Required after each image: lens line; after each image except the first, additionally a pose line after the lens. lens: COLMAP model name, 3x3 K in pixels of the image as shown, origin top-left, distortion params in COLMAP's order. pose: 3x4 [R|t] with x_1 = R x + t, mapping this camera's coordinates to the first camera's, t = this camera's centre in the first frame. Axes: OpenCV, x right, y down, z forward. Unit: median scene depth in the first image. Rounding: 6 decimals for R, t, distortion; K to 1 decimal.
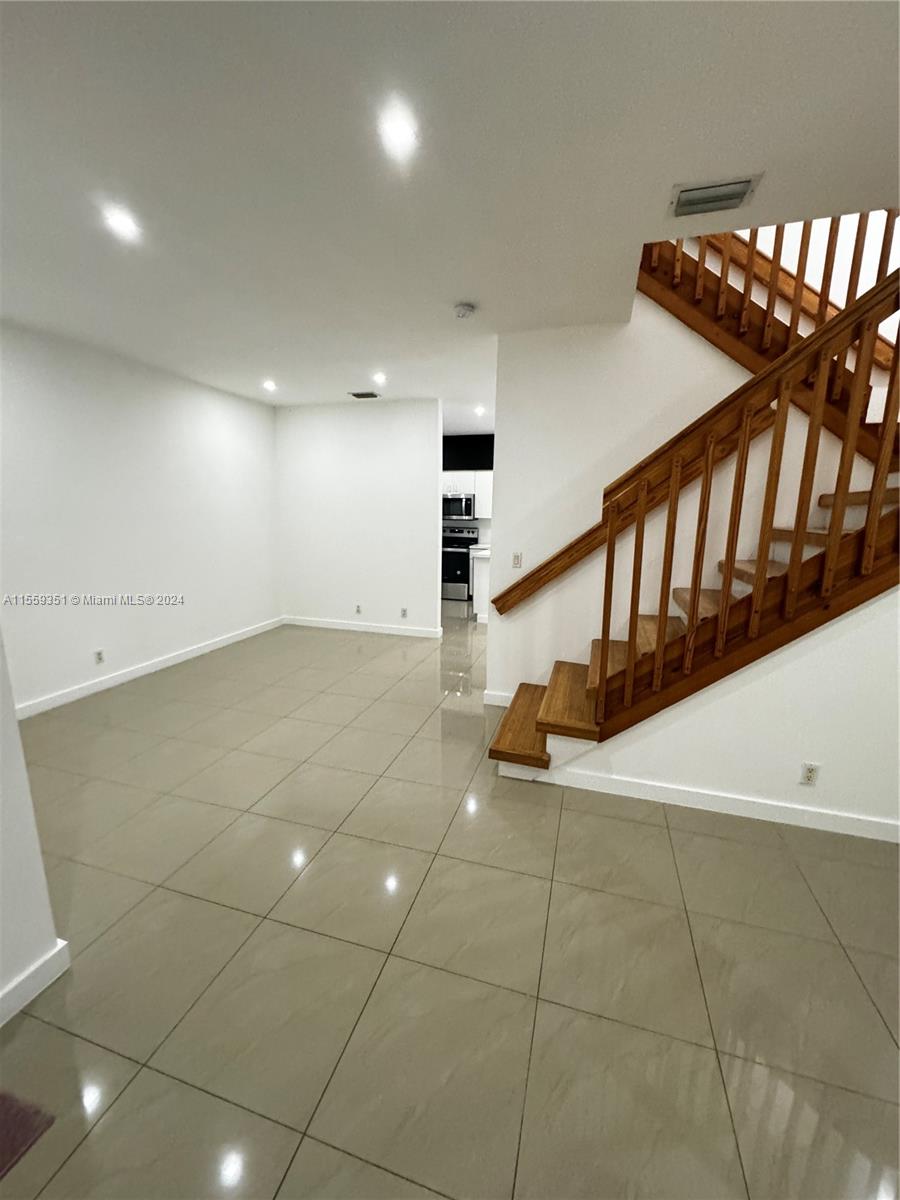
lens RADIAL K [[476.1, 0, 450.5], [0, 476.1, 601.6], [0, 0, 1]] dist [0.001120, 0.000134]
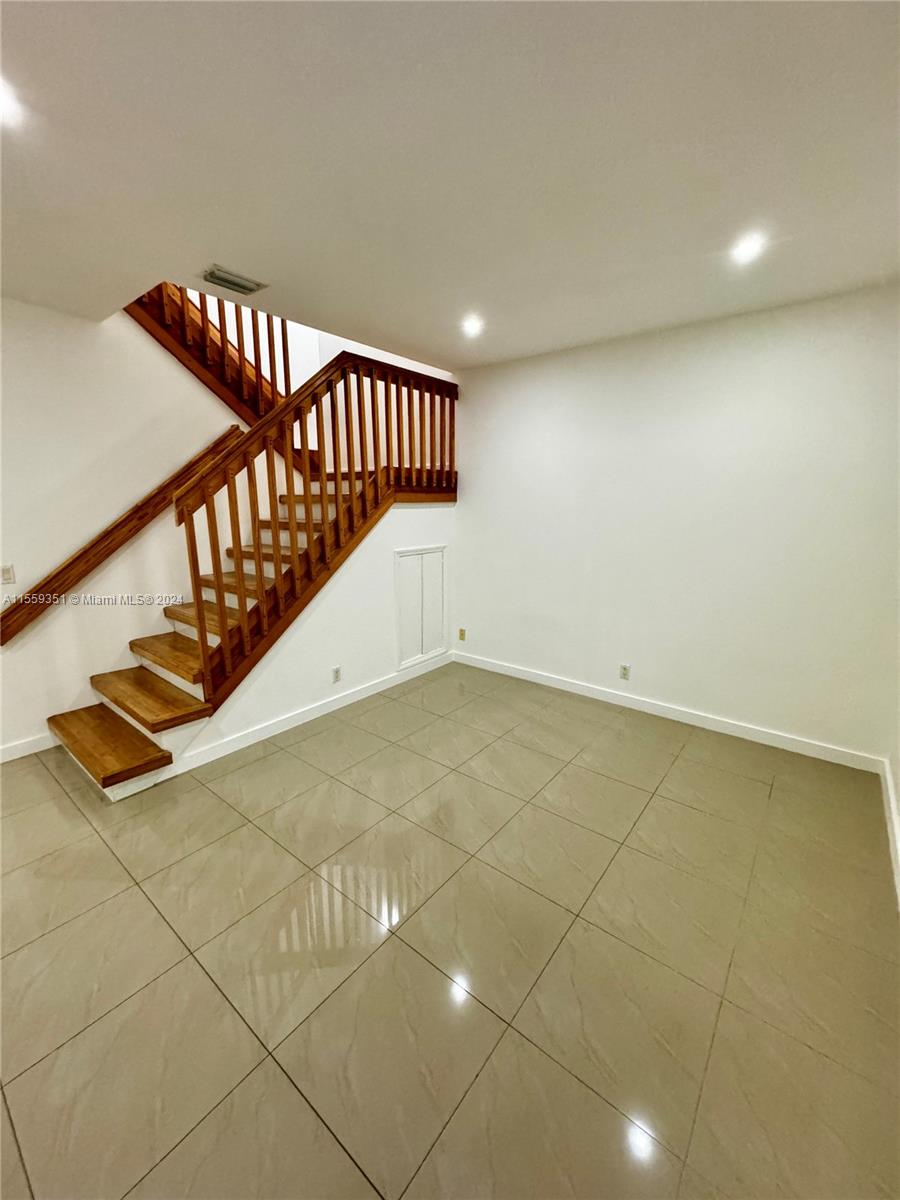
lens RADIAL K [[476.1, 0, 452.0], [0, 476.1, 602.7], [0, 0, 1]] dist [0.001120, 0.000134]
pose [[0.369719, -0.204662, 0.906323, -0.439413], [0.179970, 0.972740, 0.146244, -0.029677], [-0.911547, 0.109042, 0.396474, -0.005760]]
